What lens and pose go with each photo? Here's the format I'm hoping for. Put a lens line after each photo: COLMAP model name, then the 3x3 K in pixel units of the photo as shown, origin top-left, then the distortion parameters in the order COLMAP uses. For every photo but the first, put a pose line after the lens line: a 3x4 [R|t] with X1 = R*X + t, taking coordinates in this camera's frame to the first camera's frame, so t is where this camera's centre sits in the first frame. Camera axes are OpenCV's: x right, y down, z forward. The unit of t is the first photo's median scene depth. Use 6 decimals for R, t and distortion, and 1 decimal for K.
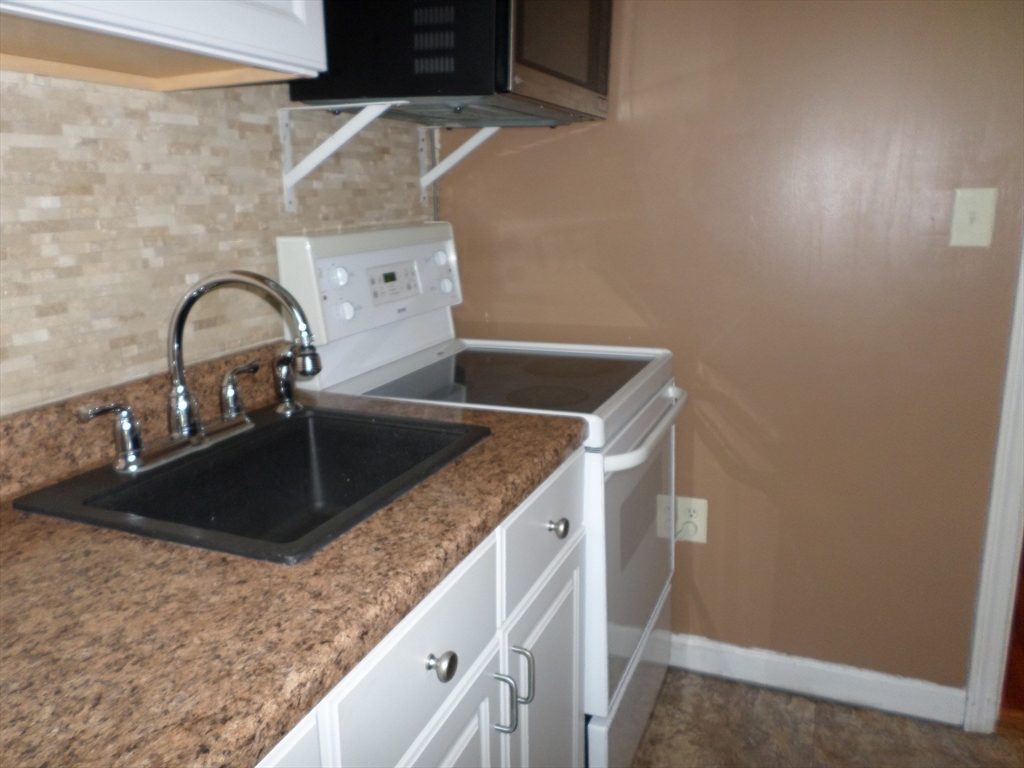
lens RADIAL K [[797.6, 0, 512.7], [0, 797.6, 379.4], [0, 0, 1]] dist [0.006069, 0.000426]
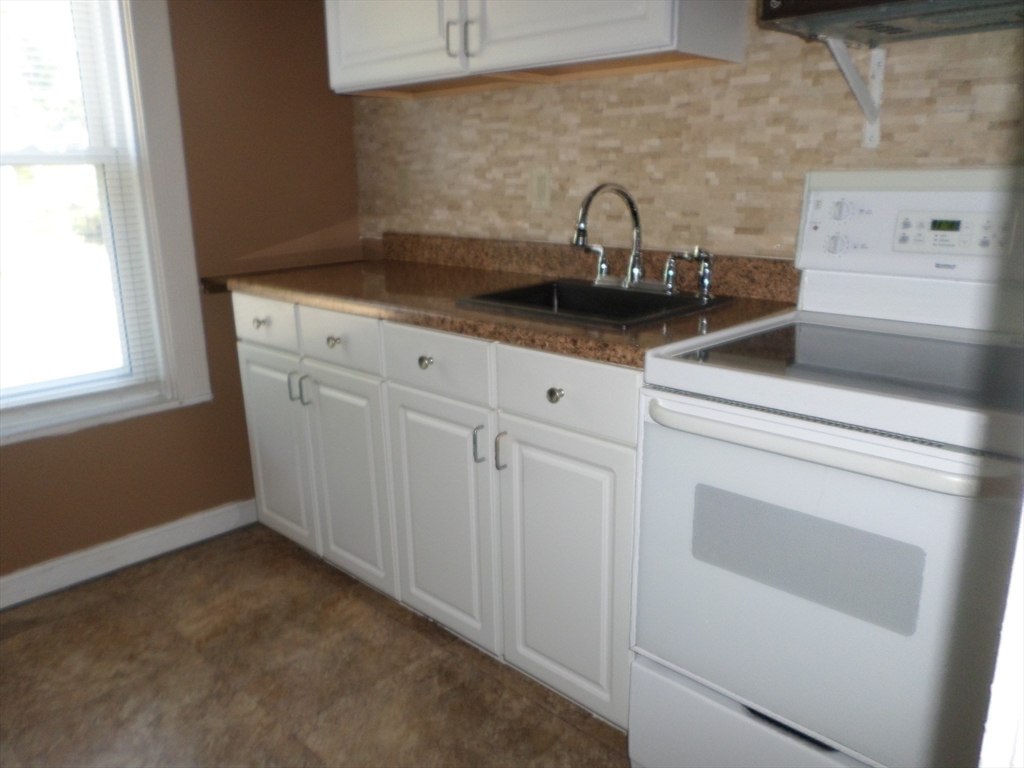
lens RADIAL K [[797.6, 0, 513.7], [0, 797.6, 386.6], [0, 0, 1]] dist [0.006069, 0.000426]
pose [[-0.374699, 0.257773, -0.890592, 1.202509], [-0.199489, 0.915659, 0.348959, -0.256025], [0.905431, 0.308418, -0.291674, 1.283311]]
